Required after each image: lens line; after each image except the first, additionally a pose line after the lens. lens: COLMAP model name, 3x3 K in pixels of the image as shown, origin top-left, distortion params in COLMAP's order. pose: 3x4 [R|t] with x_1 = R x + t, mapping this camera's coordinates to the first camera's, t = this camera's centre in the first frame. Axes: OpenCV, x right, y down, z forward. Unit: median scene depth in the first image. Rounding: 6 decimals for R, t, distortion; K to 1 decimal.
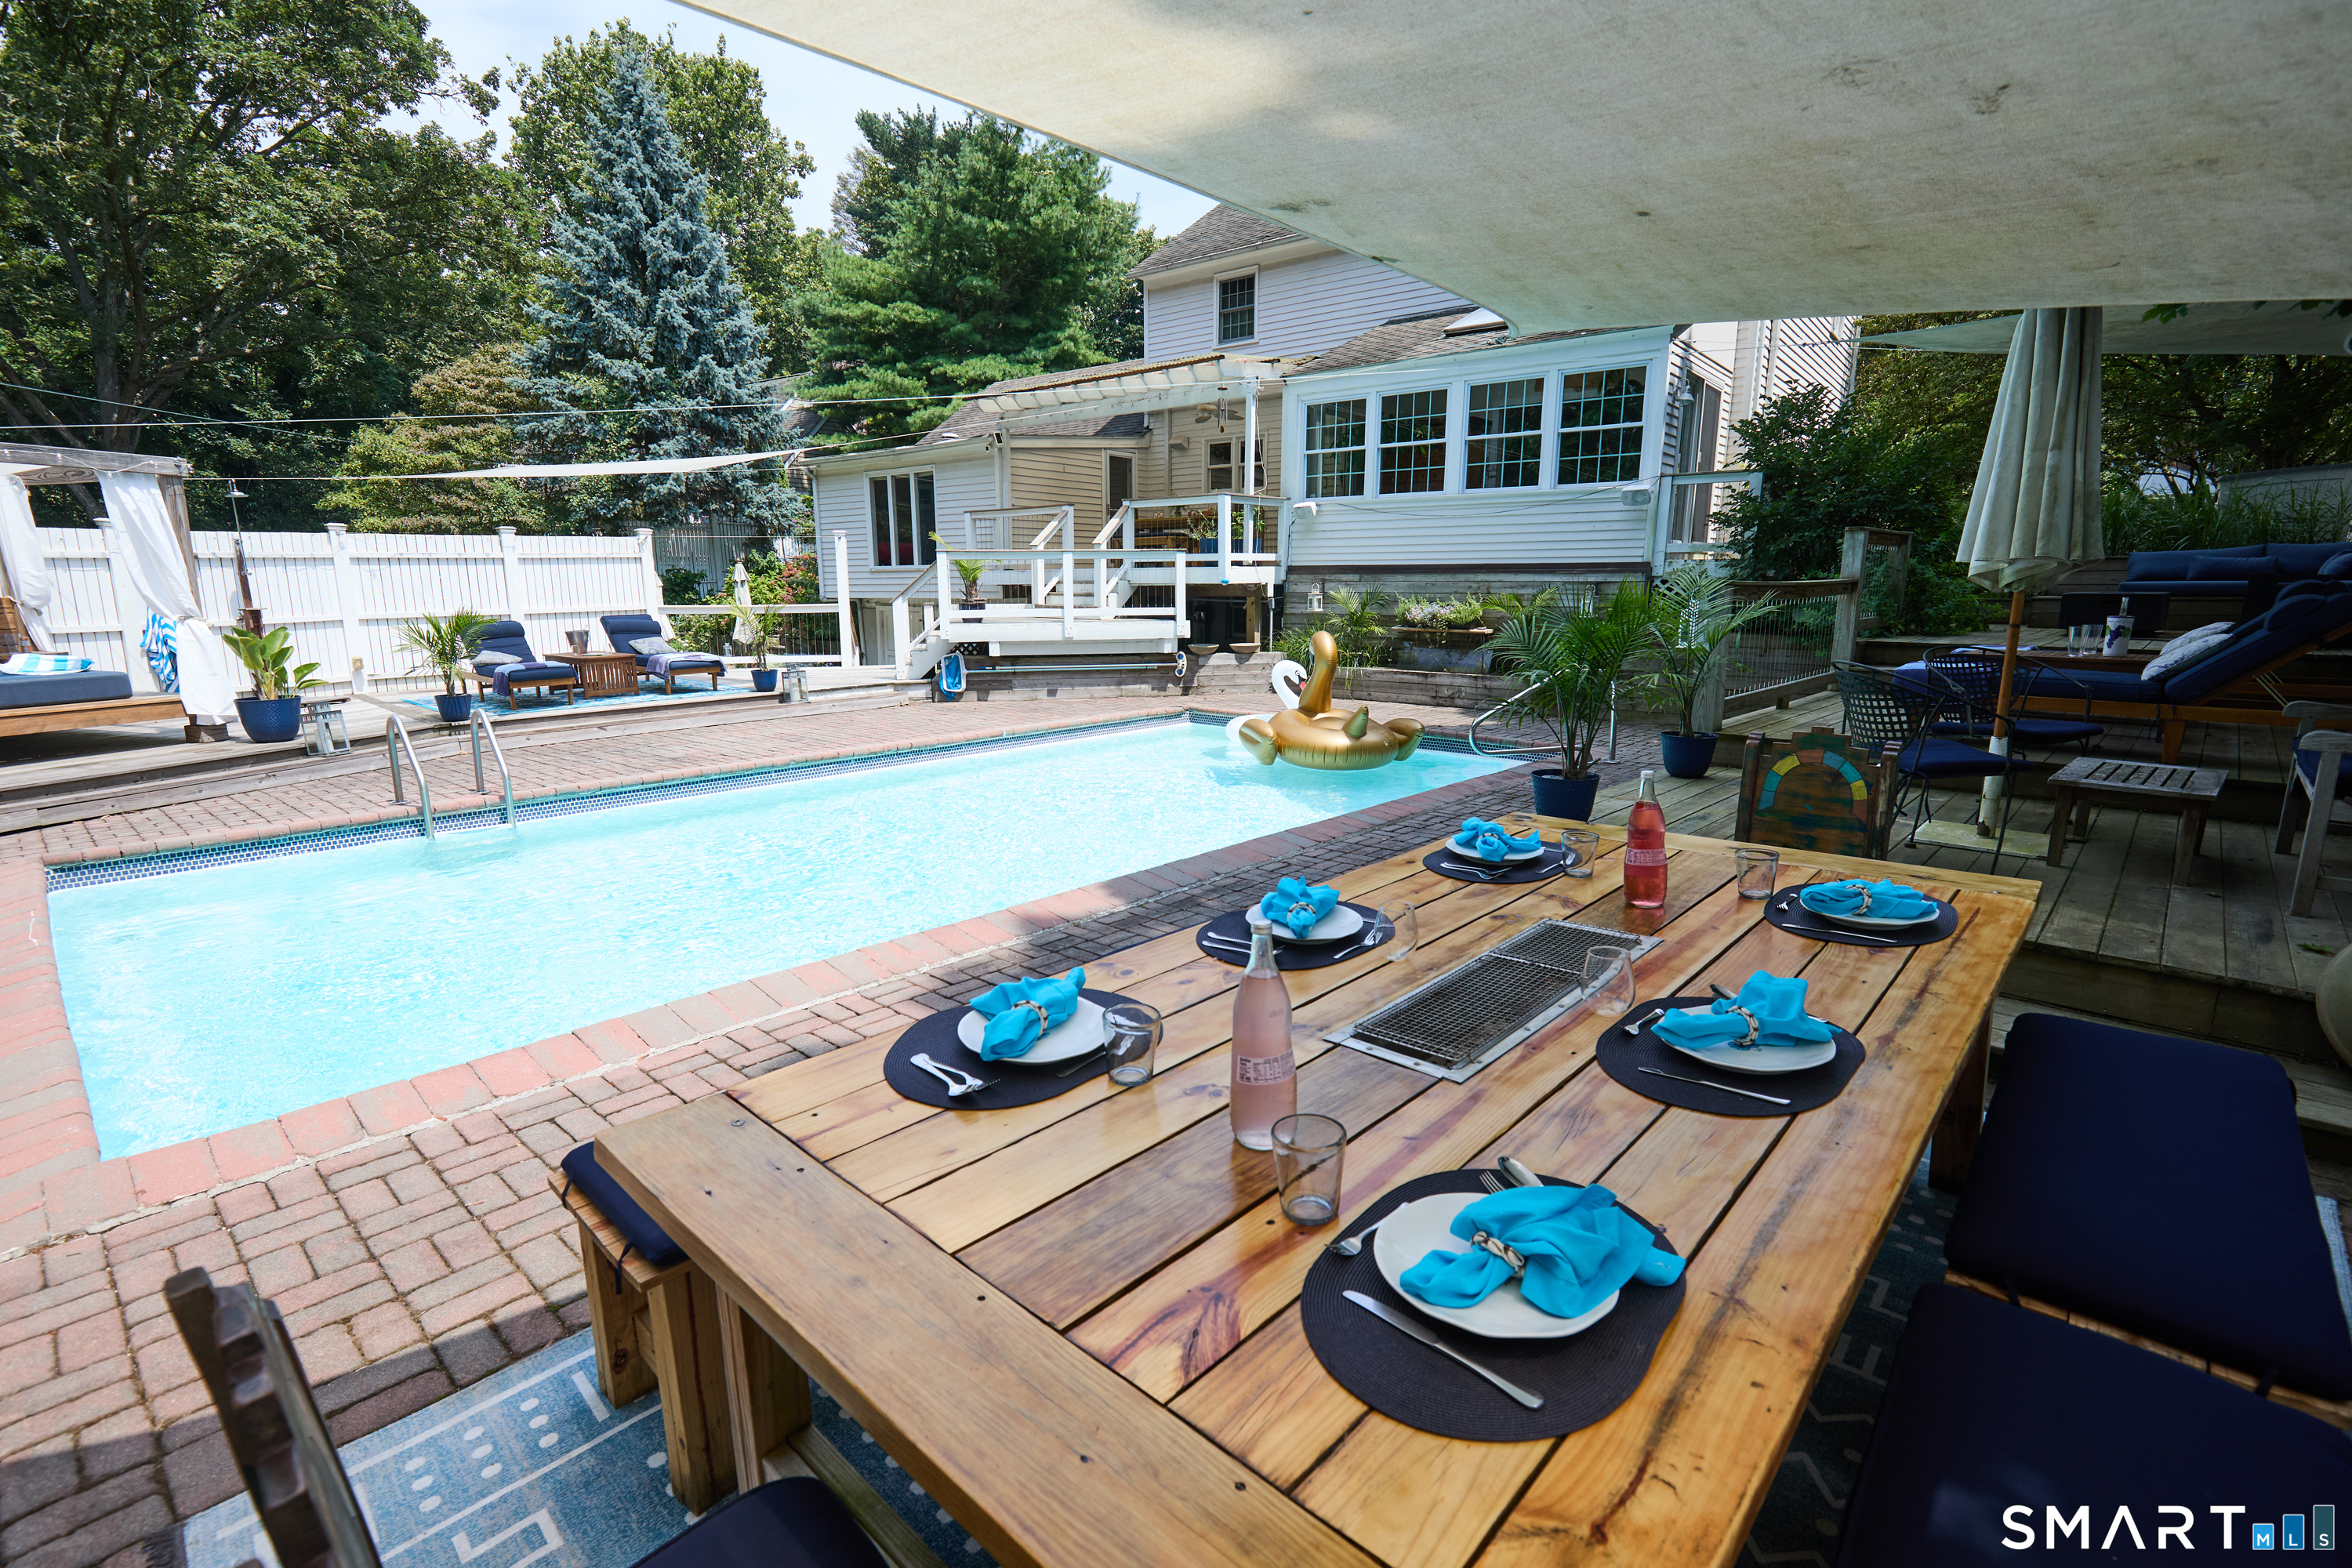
lens RADIAL K [[1070.9, 0, 1165.2], [0, 1070.9, 786.2], [0, 0, 1]] dist [-0.001214, -0.000252]
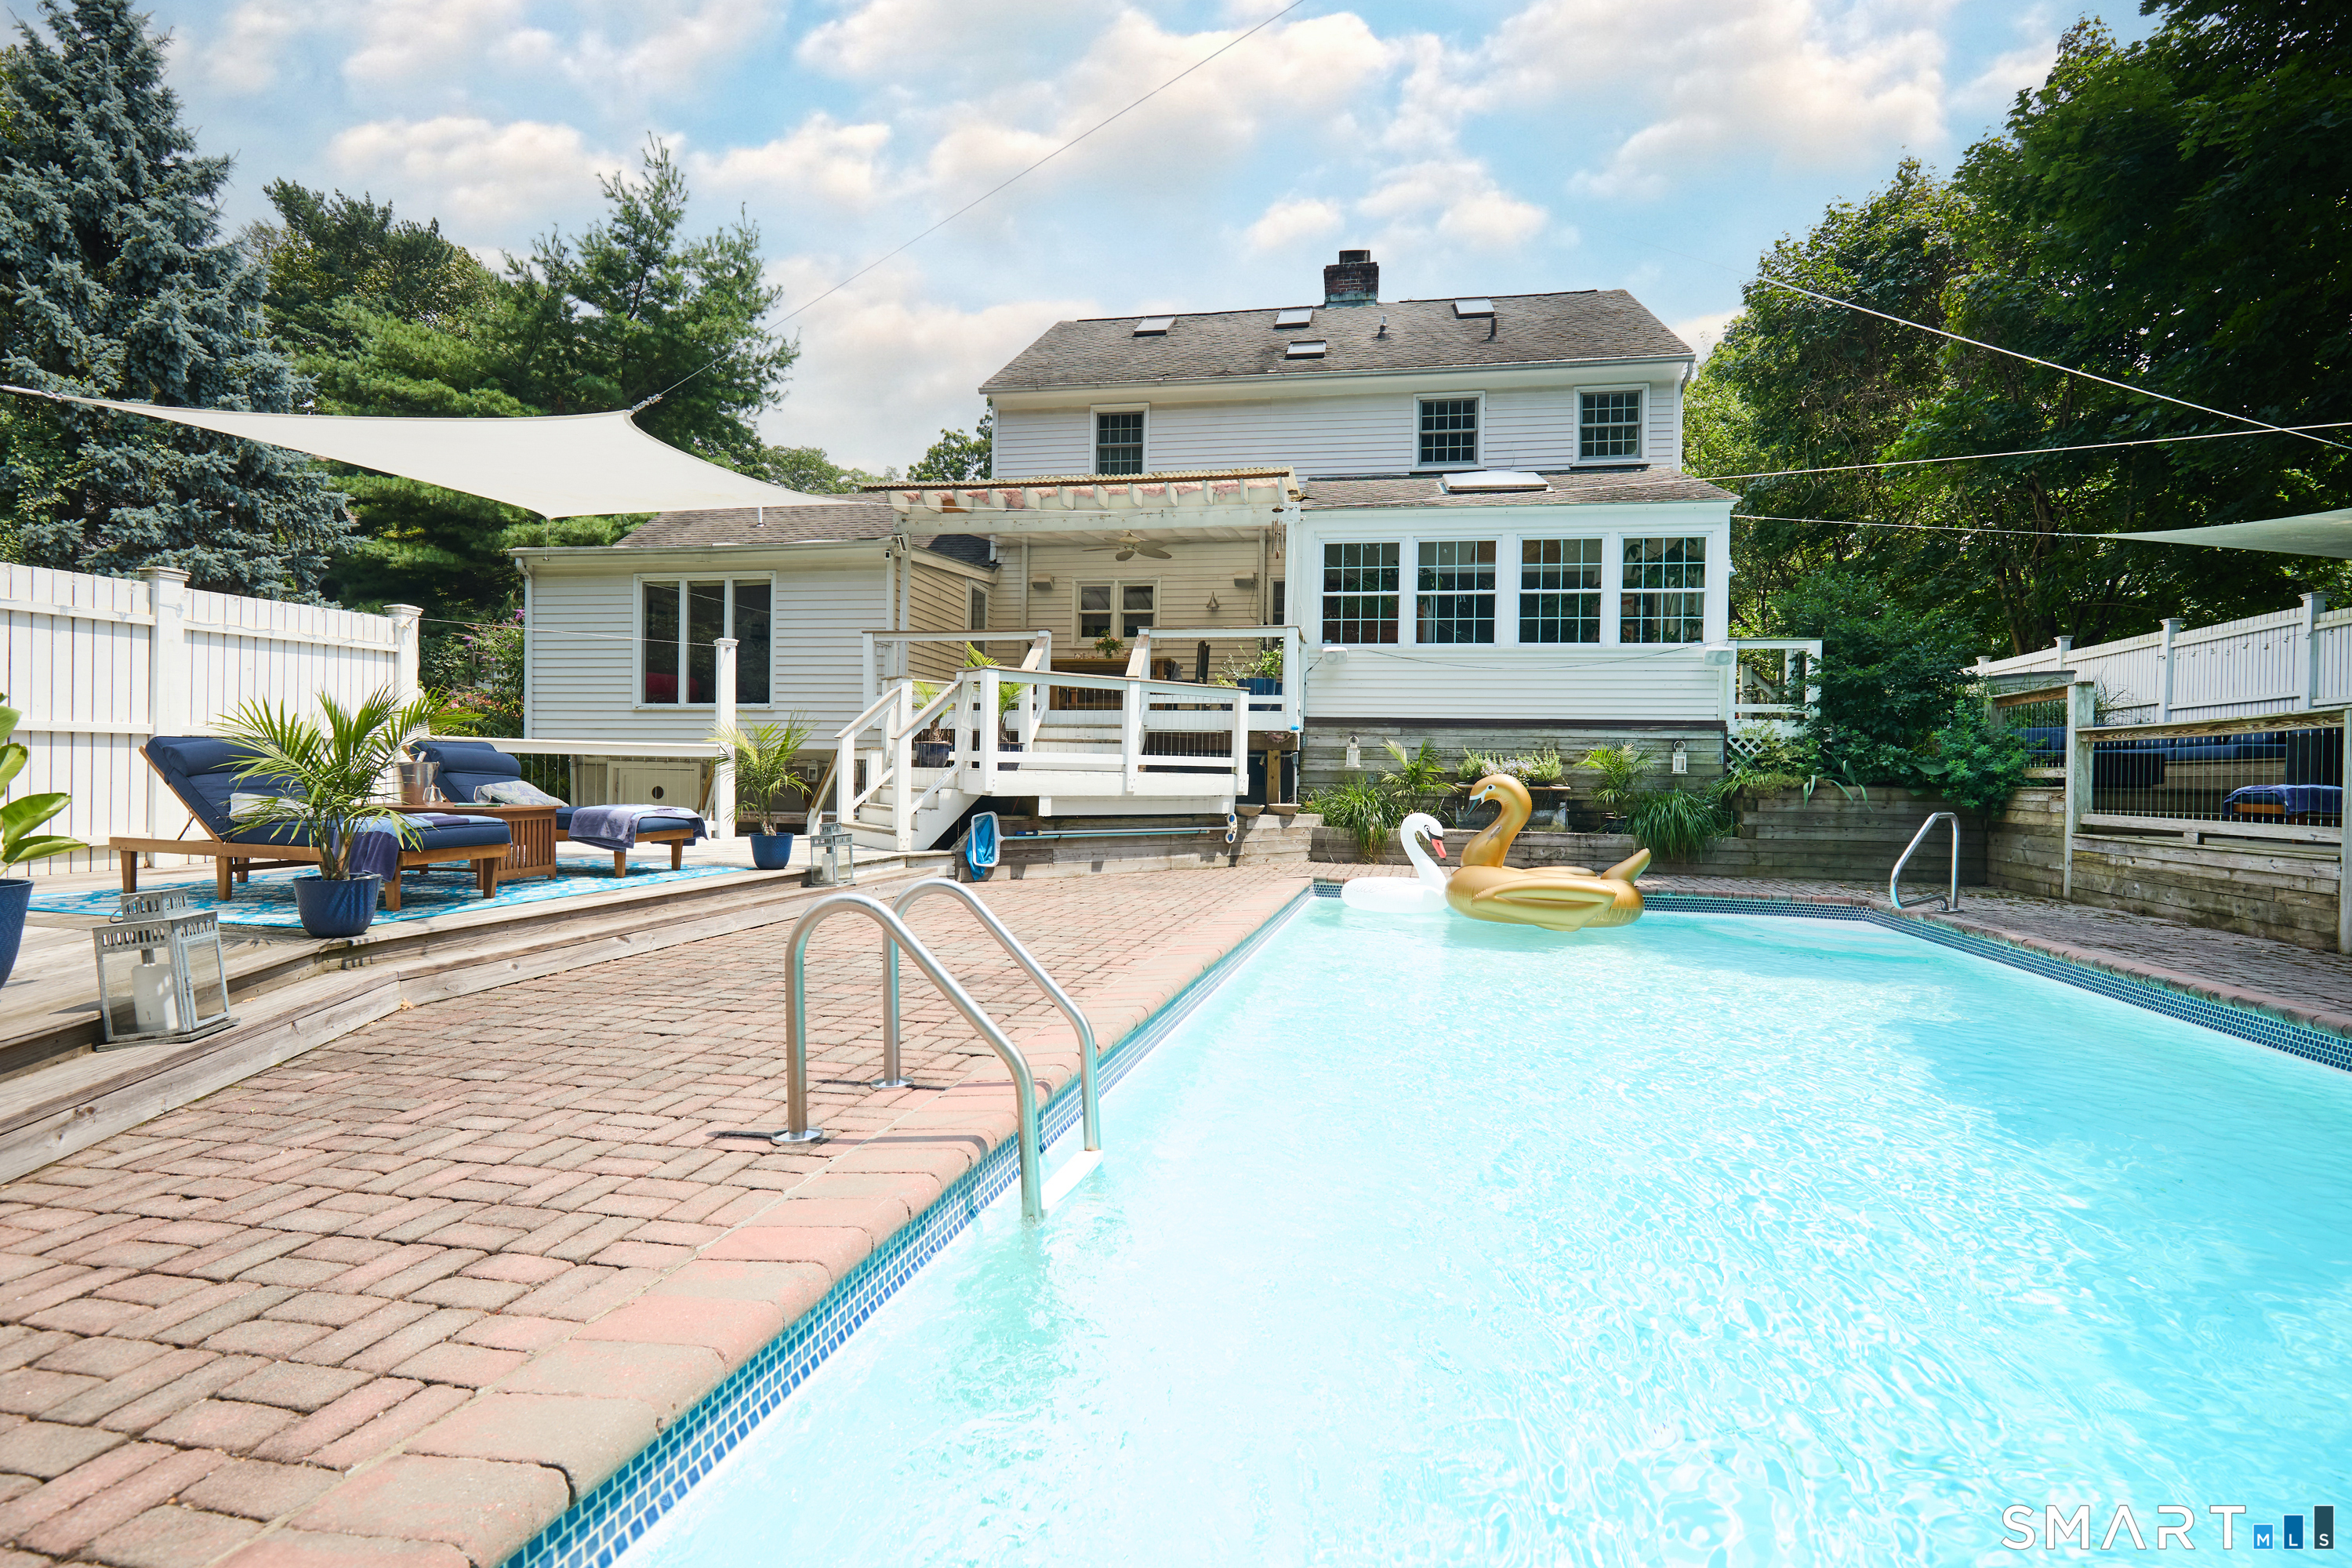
lens RADIAL K [[1070.9, 0, 1175.7], [0, 1070.9, 786.7], [0, 0, 1]] dist [-0.001214, -0.000252]
pose [[0.873353, 0.014223, 0.486880, -0.423027], [0.072259, 0.984730, -0.158381, -0.019478], [-0.481698, 0.173504, 0.858990, 0.323359]]
